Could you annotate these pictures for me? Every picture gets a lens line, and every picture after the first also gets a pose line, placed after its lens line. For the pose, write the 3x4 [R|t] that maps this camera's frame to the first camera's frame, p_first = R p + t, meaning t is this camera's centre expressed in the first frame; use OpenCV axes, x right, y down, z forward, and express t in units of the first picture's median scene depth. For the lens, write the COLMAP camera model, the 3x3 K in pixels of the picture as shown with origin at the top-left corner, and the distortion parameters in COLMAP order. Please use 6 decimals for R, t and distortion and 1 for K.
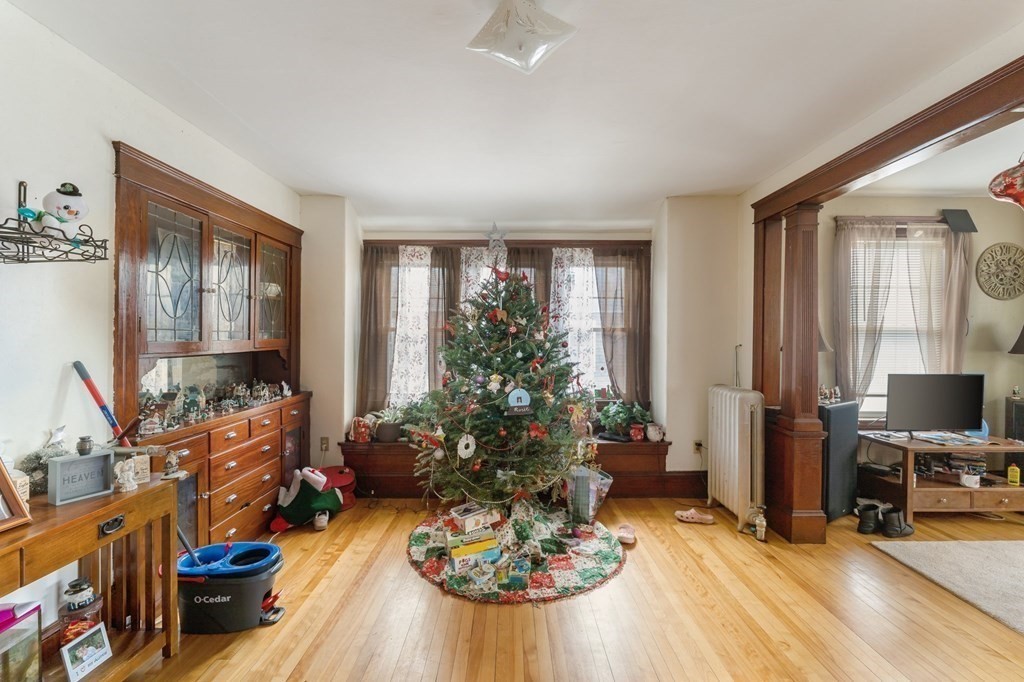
lens RADIAL K [[420.7, 0, 514.4], [0, 420.7, 338.1], [0, 0, 1]] dist [-0.001002, -0.000307]
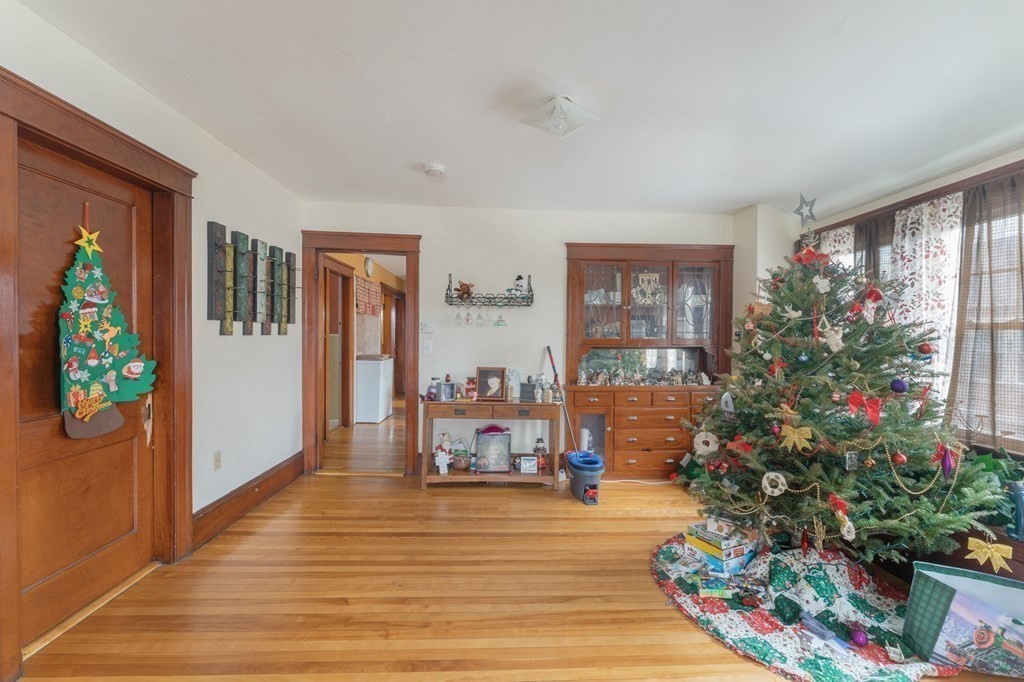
lens RADIAL K [[420.7, 0, 514.4], [0, 420.7, 338.1], [0, 0, 1]] dist [-0.001002, -0.000307]
pose [[0.048499, 0.003253, -0.998818, 0.846098], [-0.010996, 0.999936, 0.002723, 0.005007], [0.998763, 0.010850, 0.048532, 0.475332]]
